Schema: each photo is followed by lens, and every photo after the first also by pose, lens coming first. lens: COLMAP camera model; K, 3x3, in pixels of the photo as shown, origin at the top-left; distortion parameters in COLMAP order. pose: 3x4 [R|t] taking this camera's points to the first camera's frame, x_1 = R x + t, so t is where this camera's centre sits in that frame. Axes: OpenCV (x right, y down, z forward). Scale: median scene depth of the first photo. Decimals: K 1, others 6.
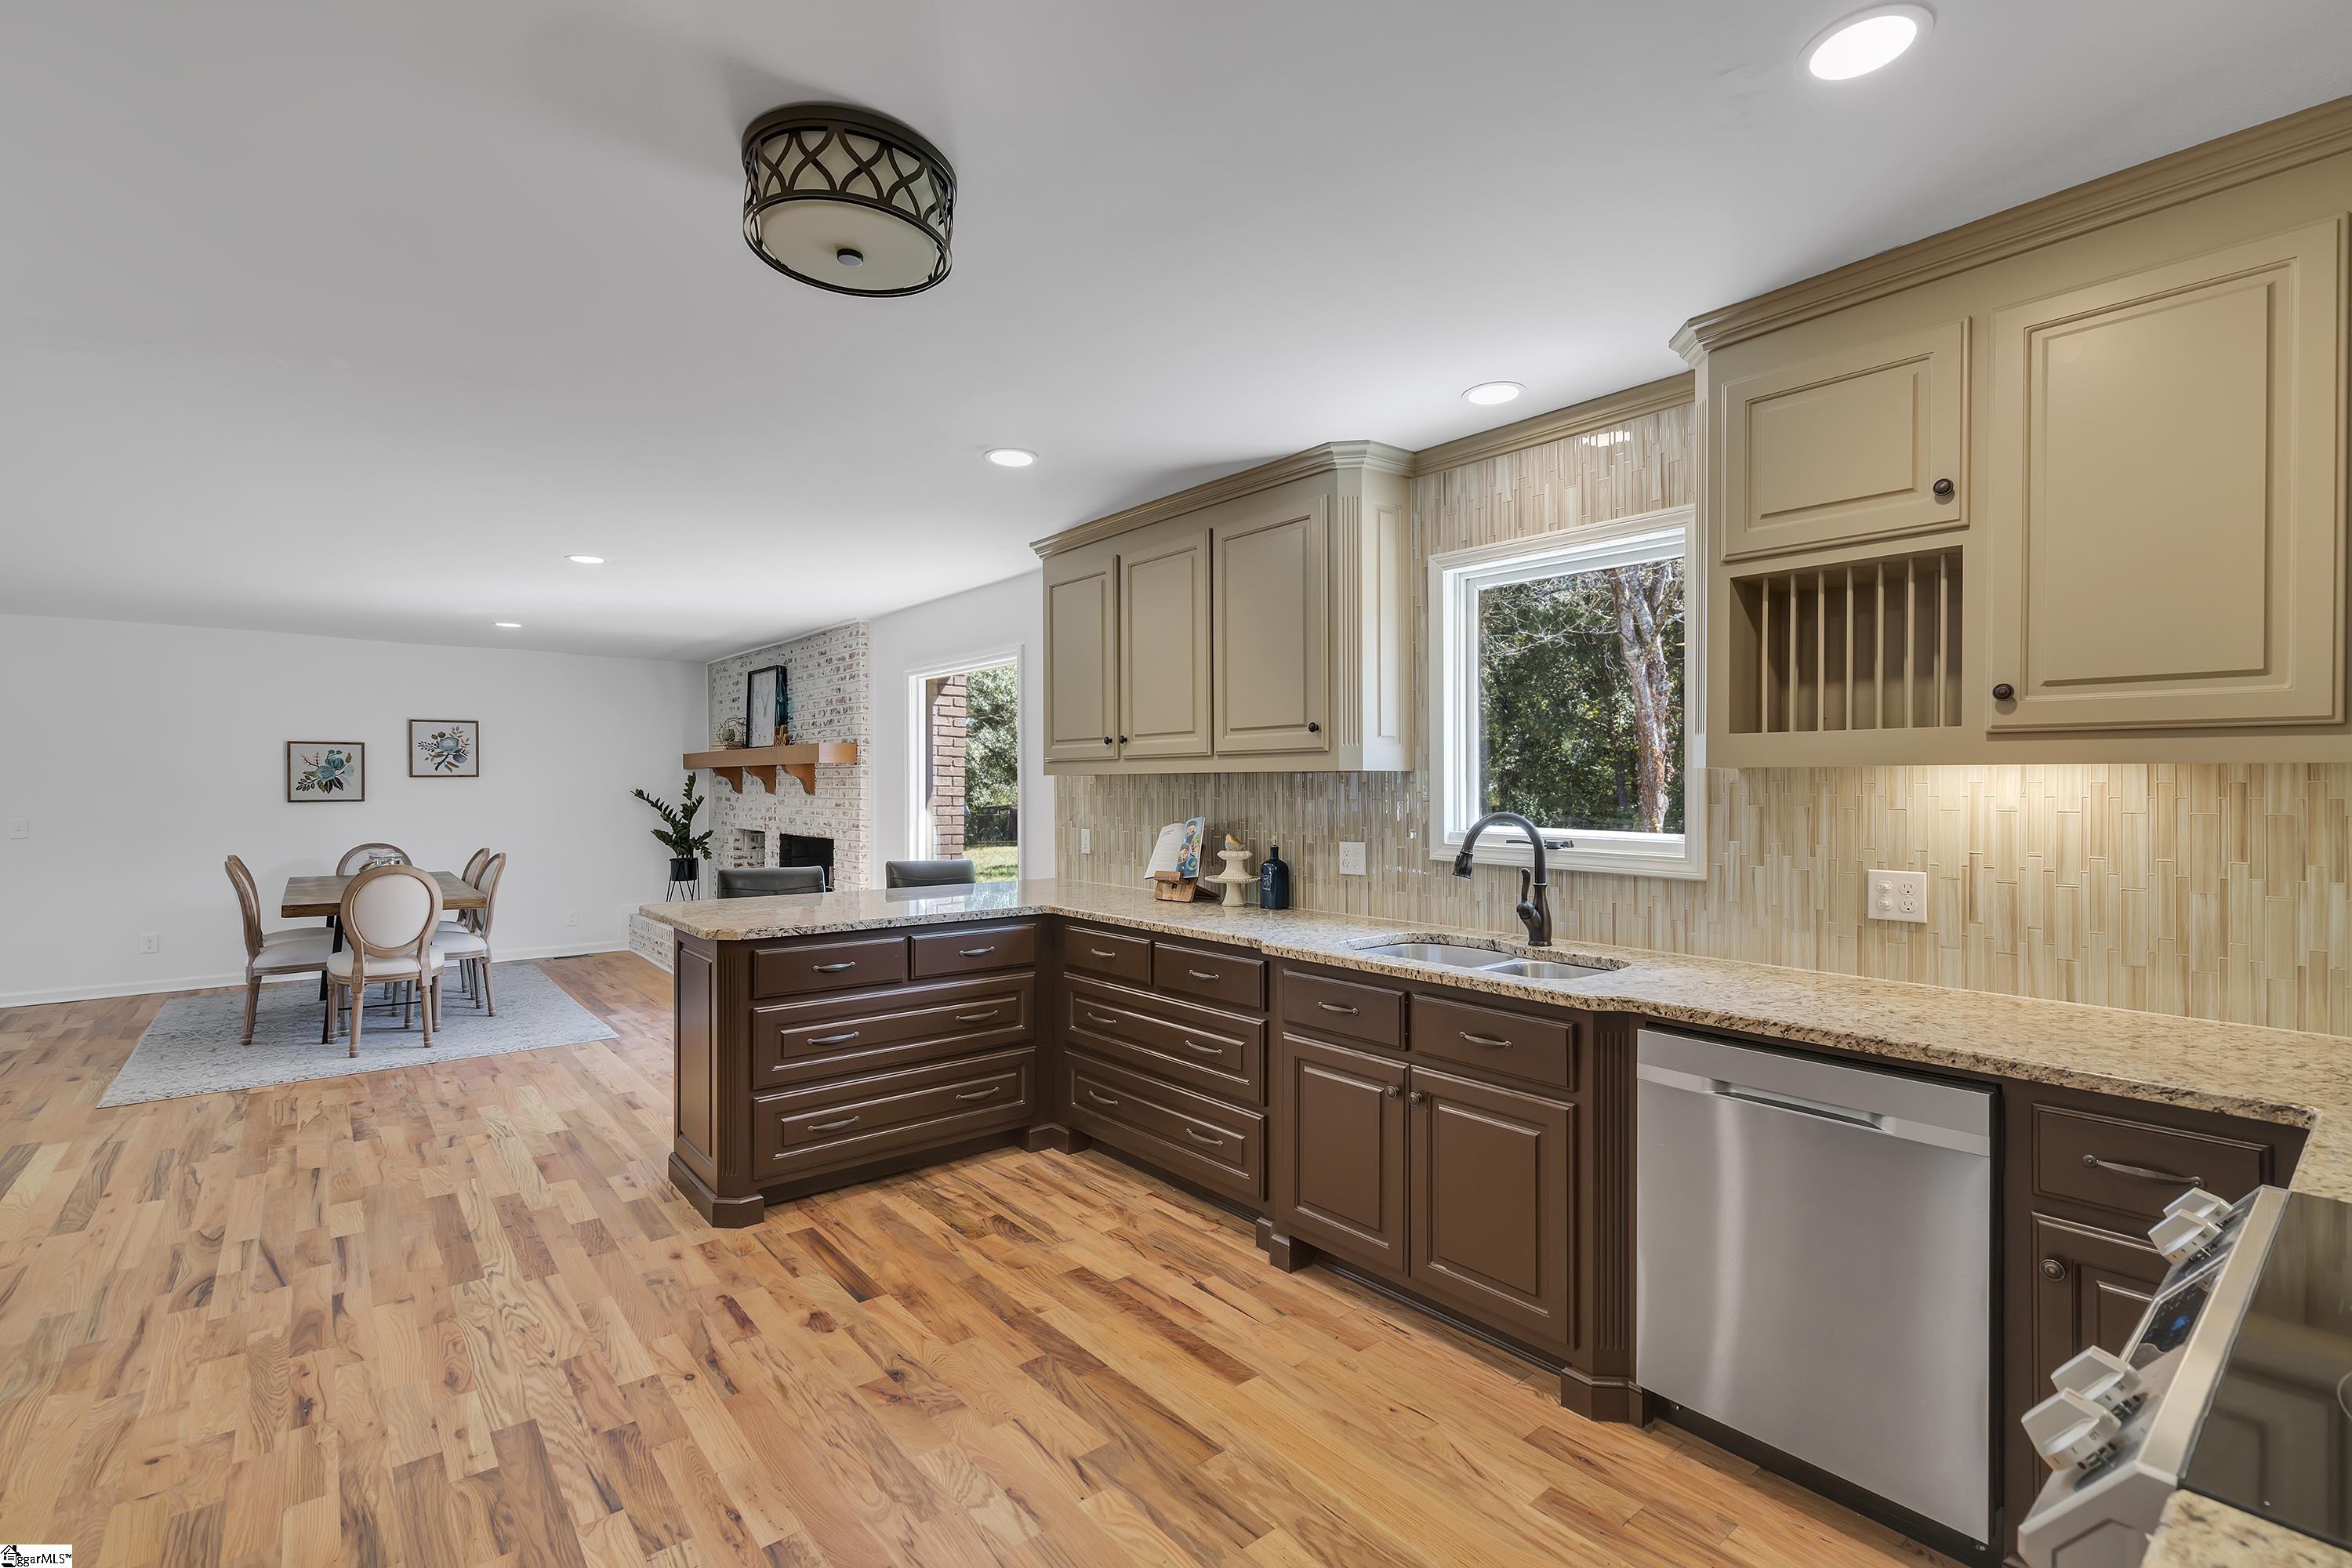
lens RADIAL K [[1053.4, 0, 1182.4], [0, 1053.4, 786.8], [0, 0, 1]] dist [0.001262, -0.000402]
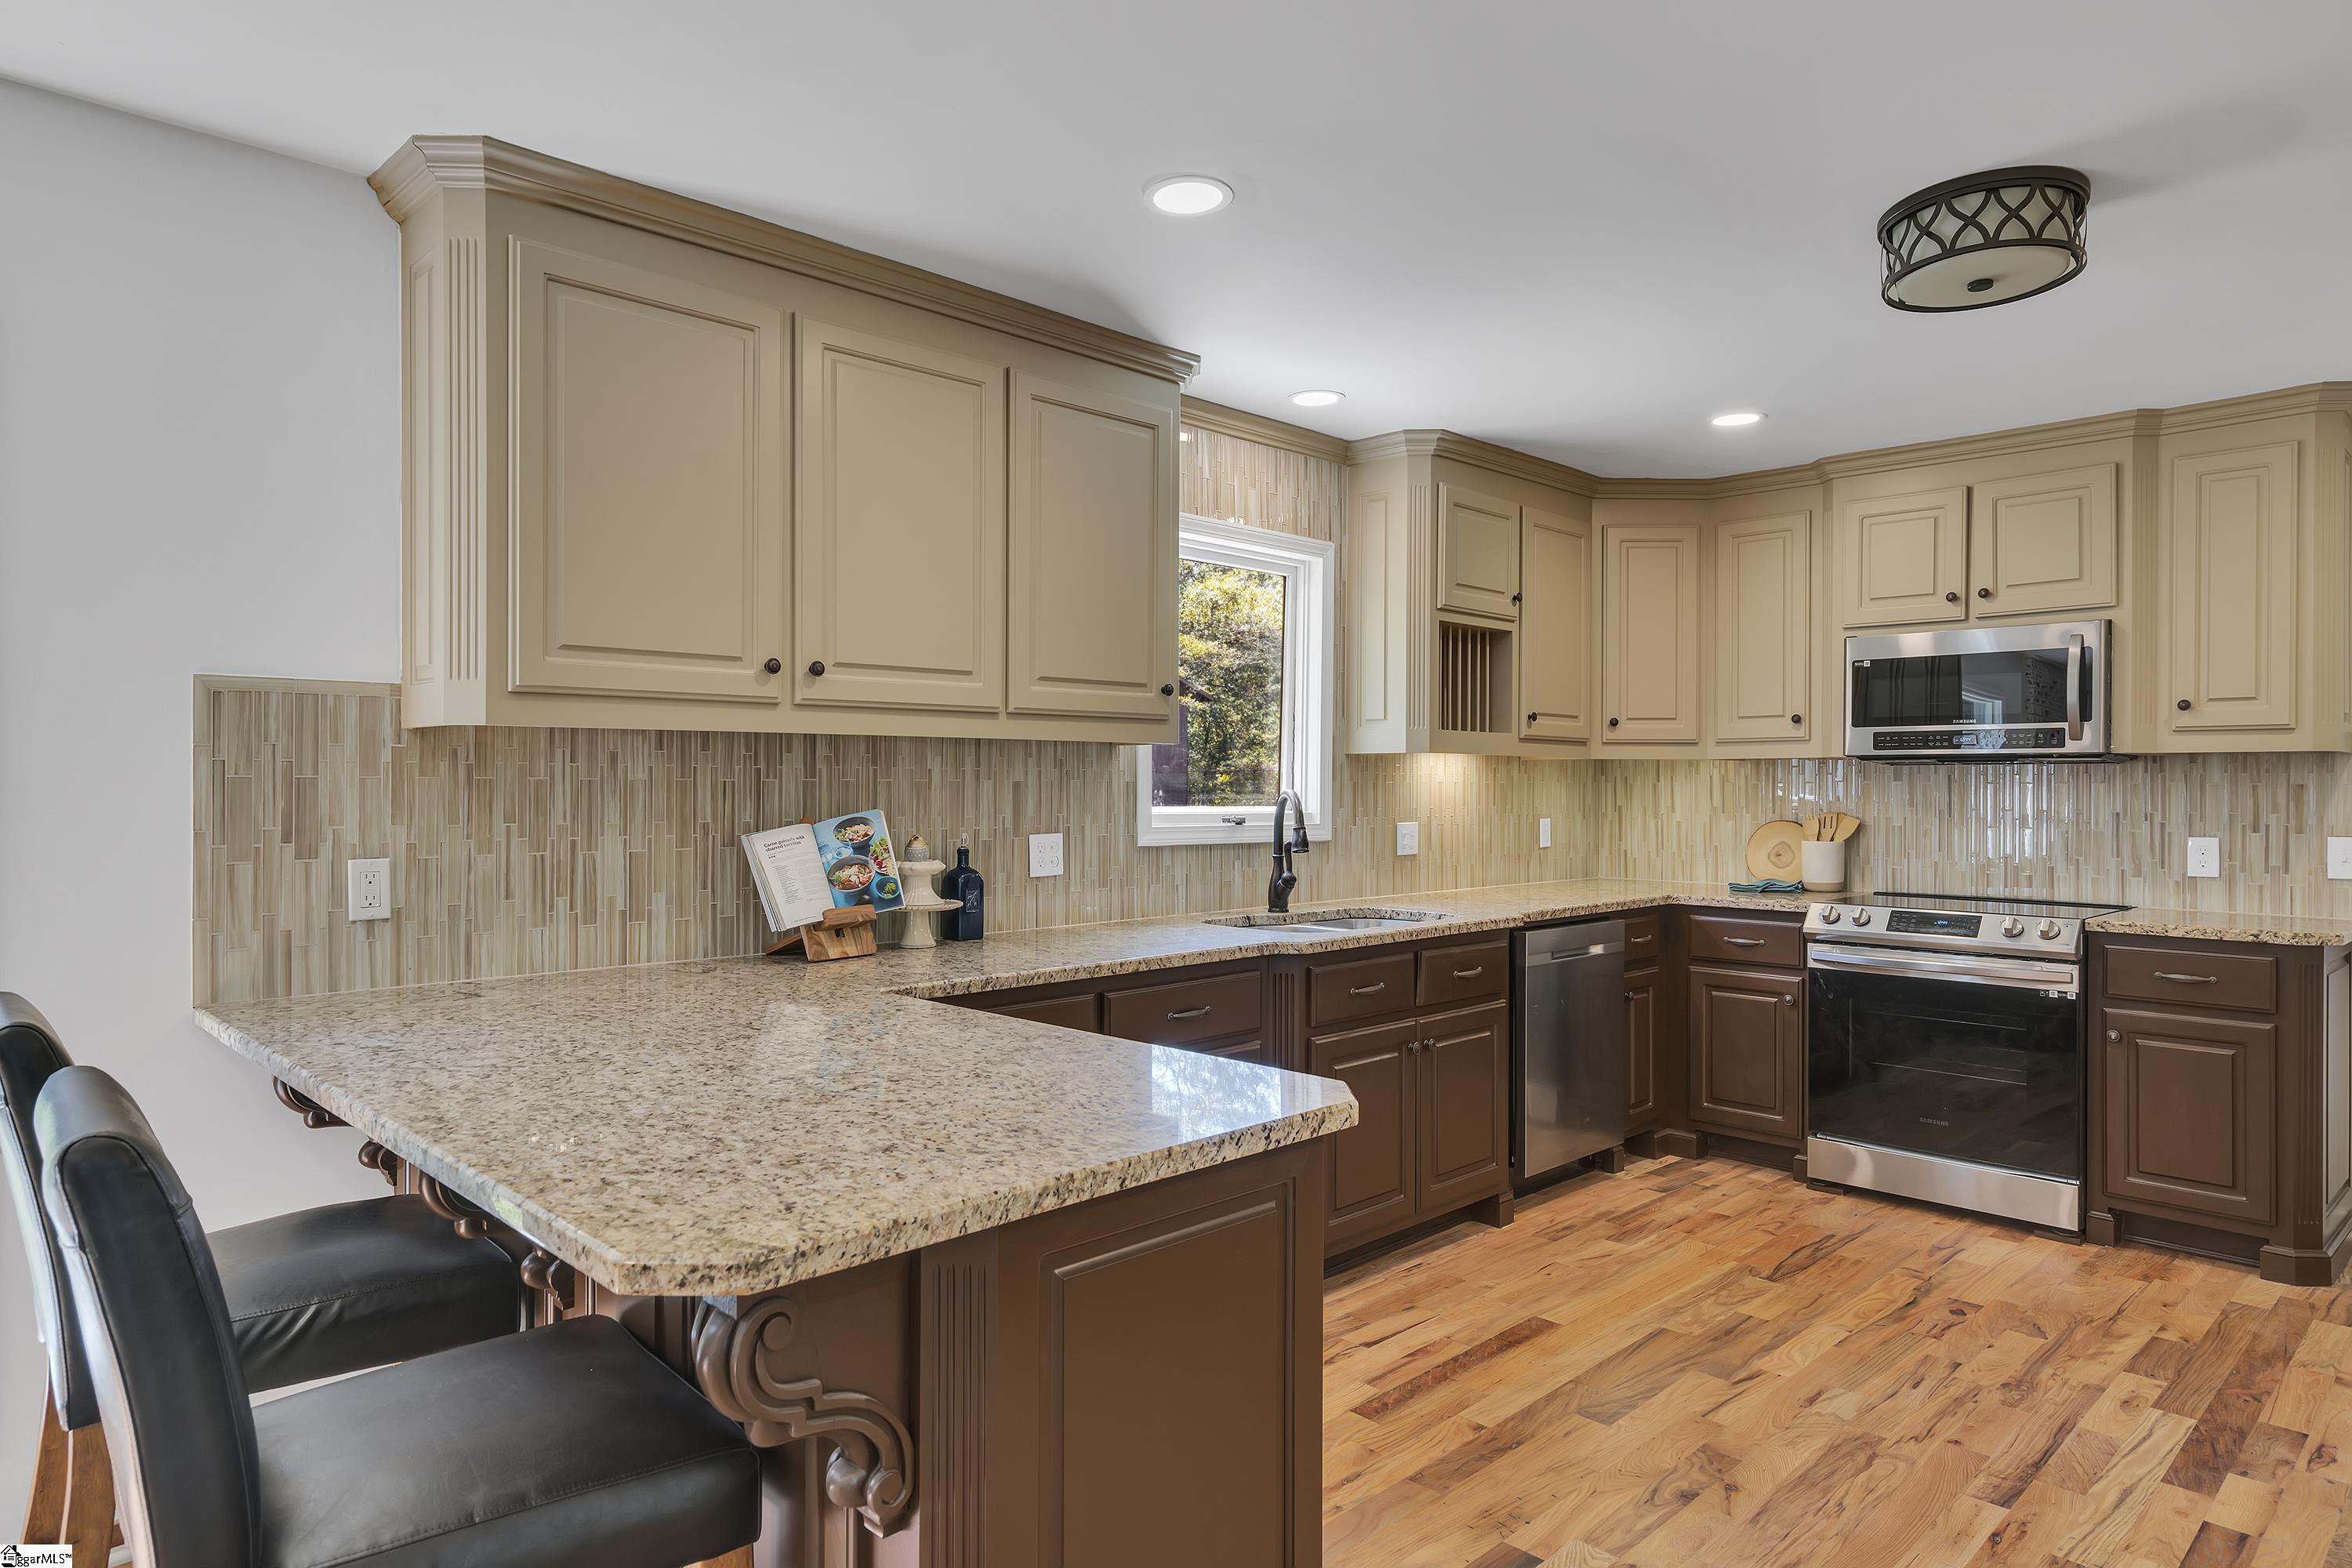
lens RADIAL K [[1370.9, 0, 1173.9], [0, 1370.9, 790.6], [0, 0, 1]] dist [0.002288, 0.001808]
pose [[-0.076551, -0.004846, 0.997054, -0.924718], [-0.000119, 0.999988, 0.004852, 0.016657], [-0.997066, 0.000252, -0.076551, 1.066920]]
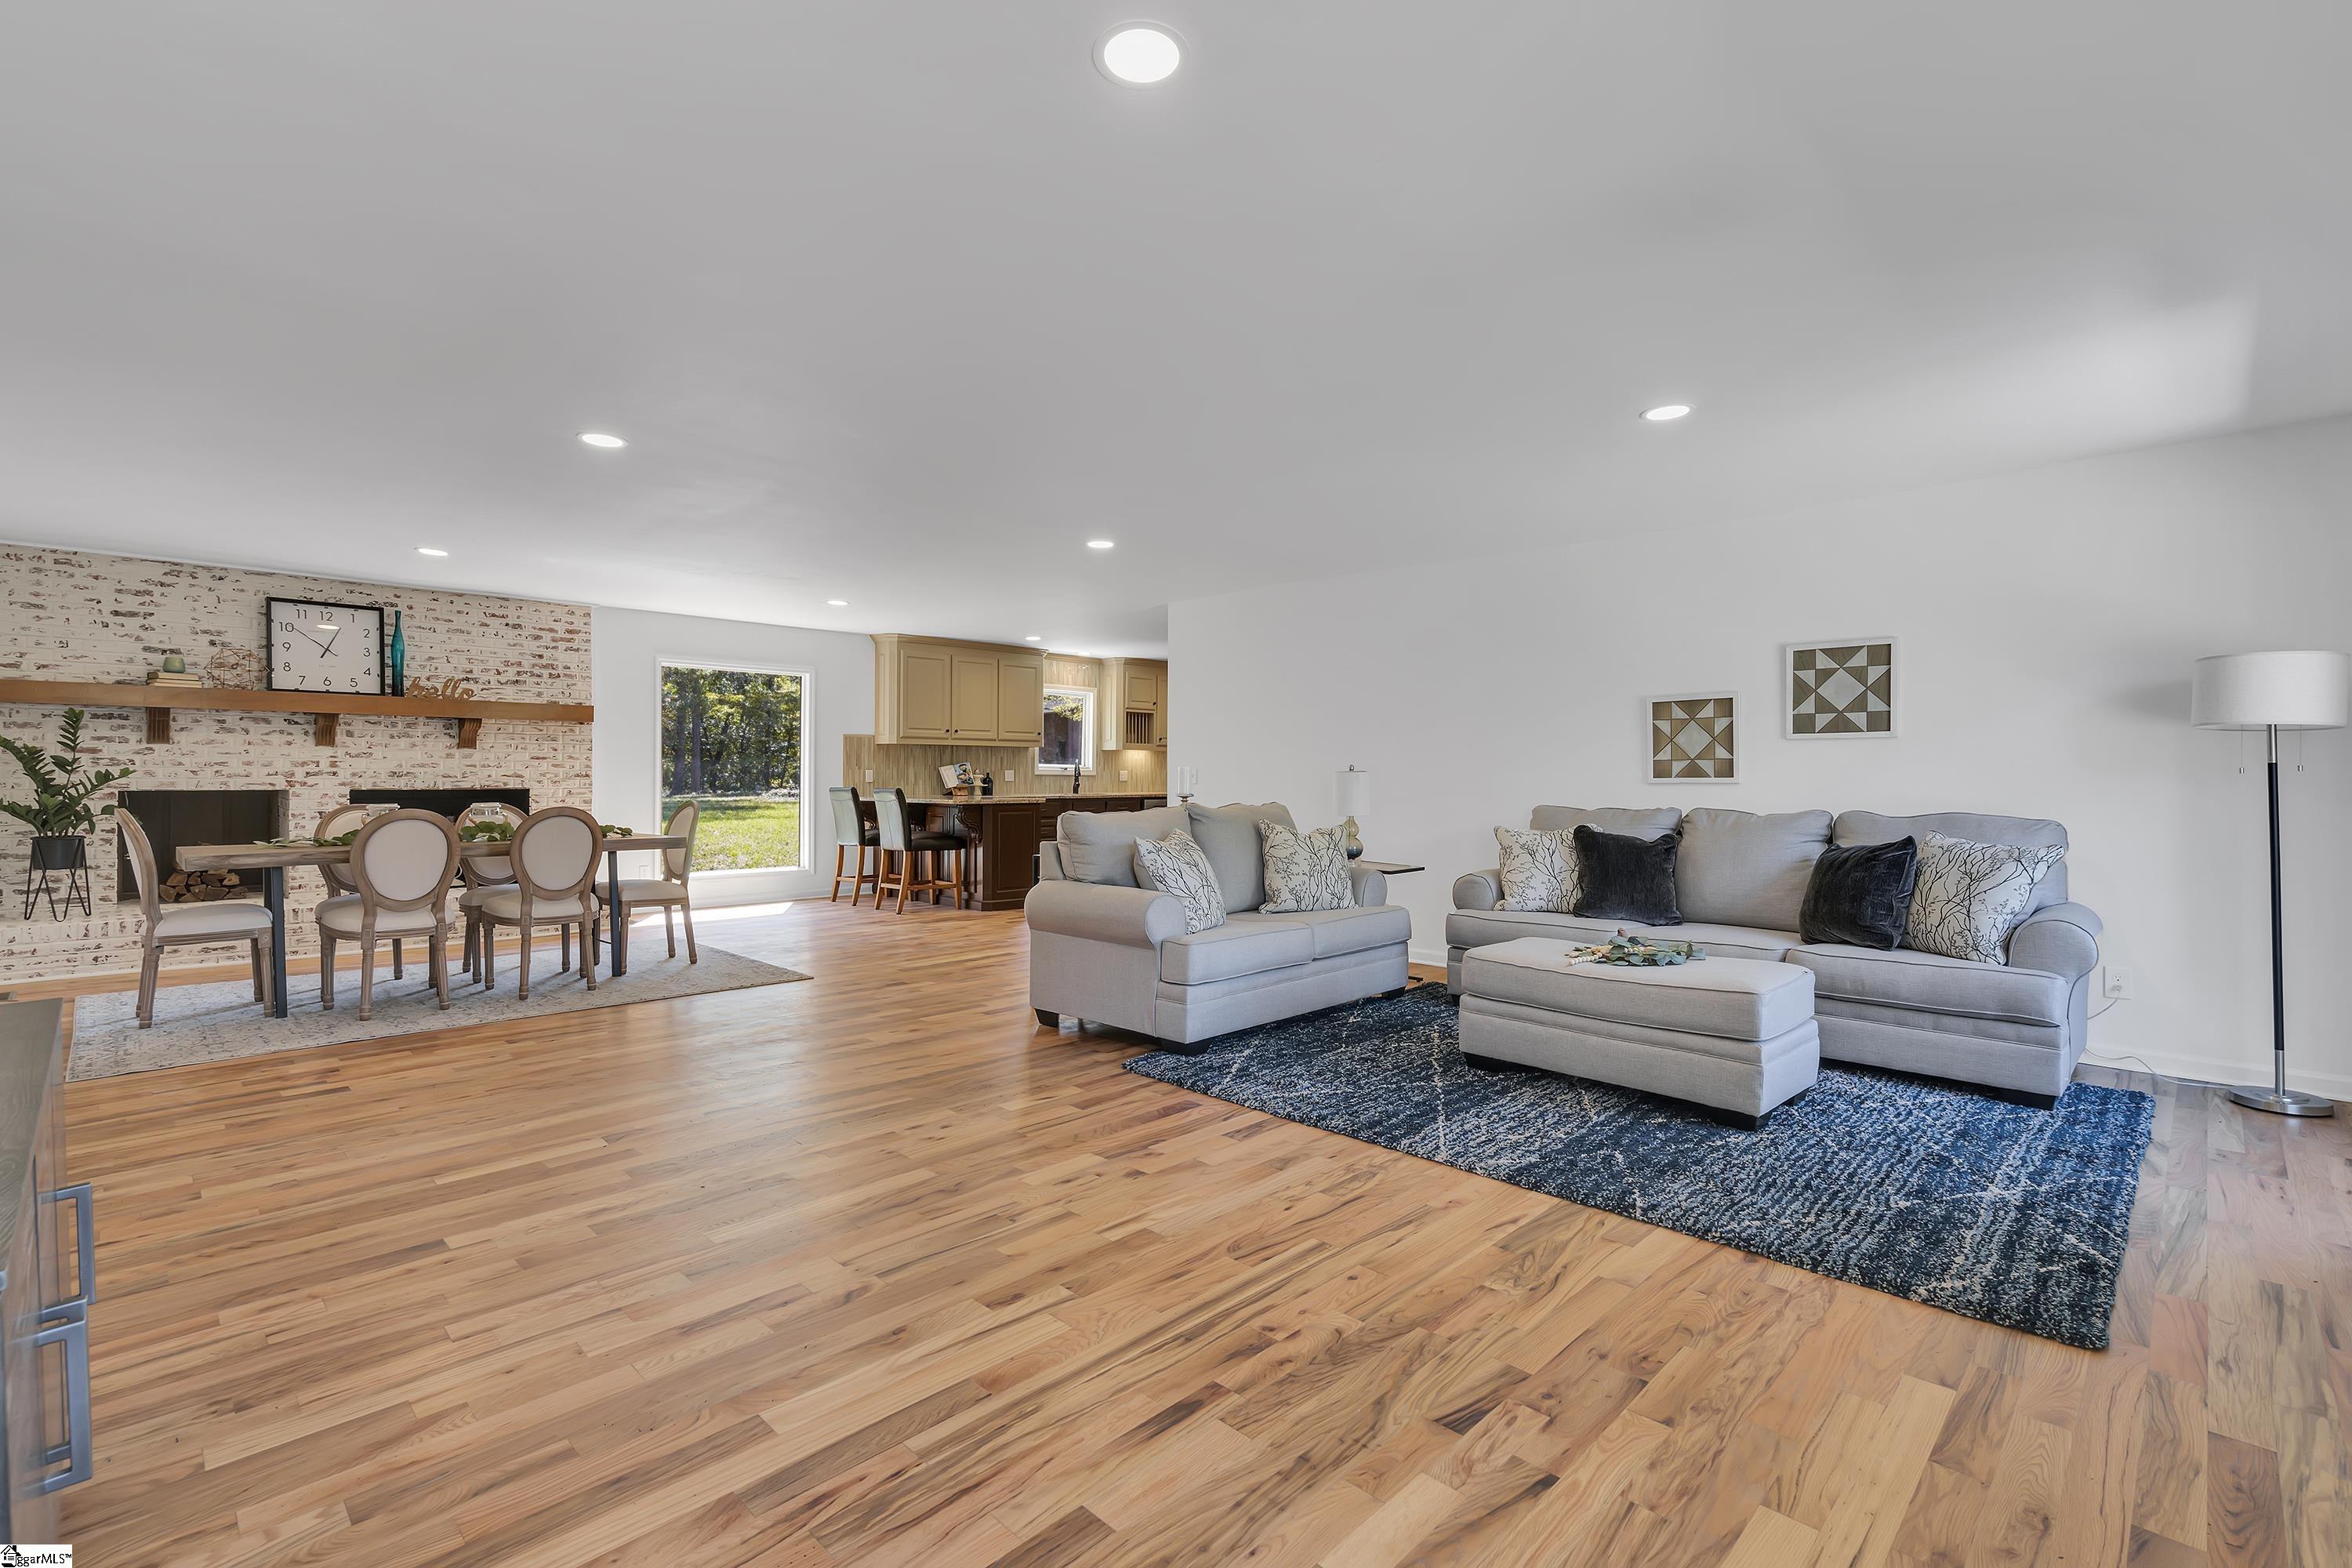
lens RADIAL K [[1053.4, 0, 1182.4], [0, 1053.4, 786.8], [0, 0, 1]] dist [0.001262, -0.000402]
pose [[-0.097984, -0.014028, 0.995089, -3.153963], [-0.005057, 0.999895, 0.013598, 0.060702], [-0.995175, -0.003699, -0.098045, 0.869939]]
